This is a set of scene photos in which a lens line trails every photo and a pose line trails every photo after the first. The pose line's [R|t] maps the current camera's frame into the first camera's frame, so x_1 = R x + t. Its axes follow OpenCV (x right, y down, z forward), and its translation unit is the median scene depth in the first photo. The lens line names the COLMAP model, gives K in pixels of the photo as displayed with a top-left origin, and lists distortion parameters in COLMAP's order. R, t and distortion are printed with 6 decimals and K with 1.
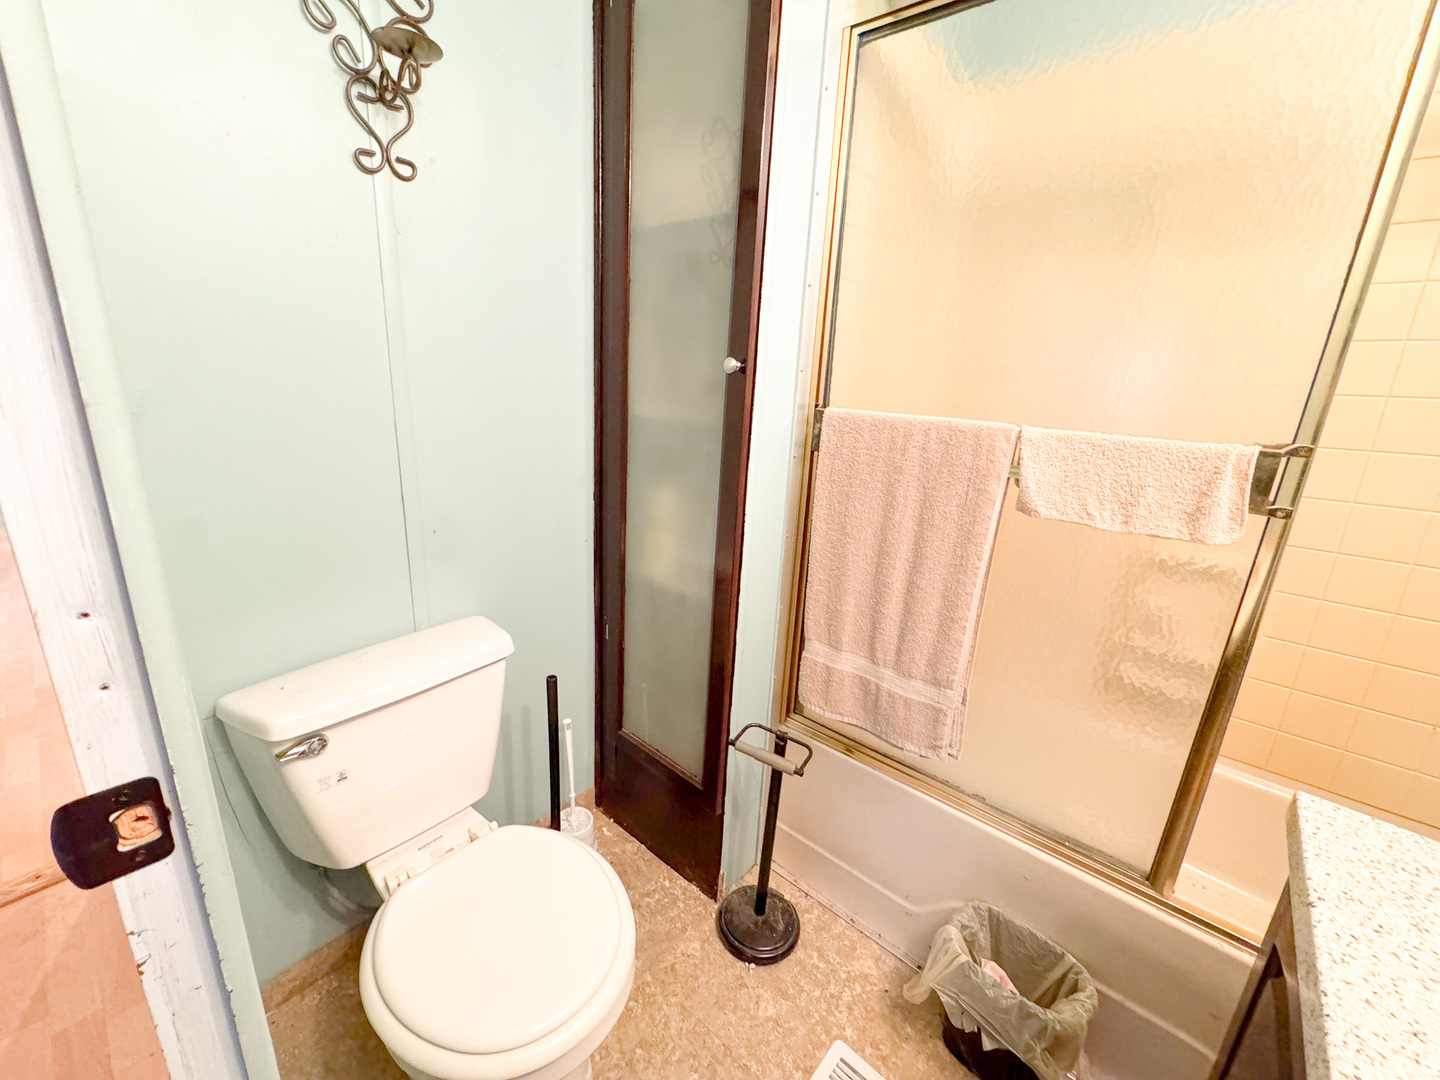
lens RADIAL K [[573.5, 0, 717.2], [0, 573.5, 539.9], [0, 0, 1]] dist [-0.003143, -0.000461]
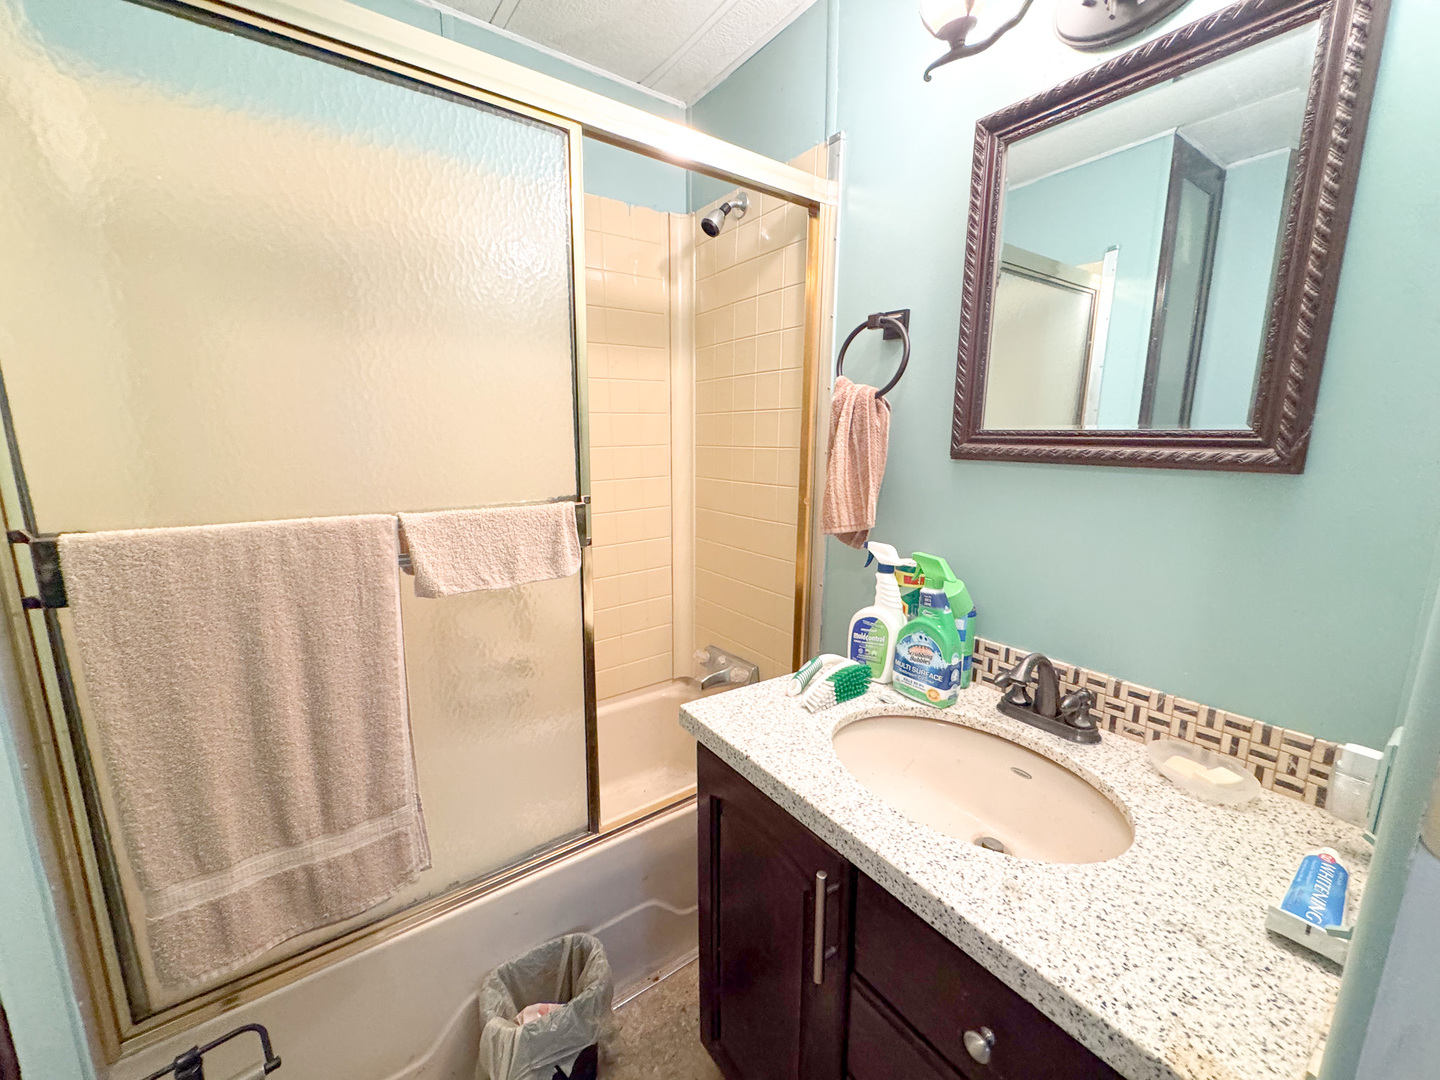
lens RADIAL K [[573.5, 0, 718.7], [0, 573.5, 538.5], [0, 0, 1]] dist [-0.003143, -0.000461]
pose [[0.225672, -0.226277, 0.947560, -0.234374], [0.272057, 0.948593, 0.161731, -0.145581], [-0.935445, 0.221292, 0.275631, 0.202428]]
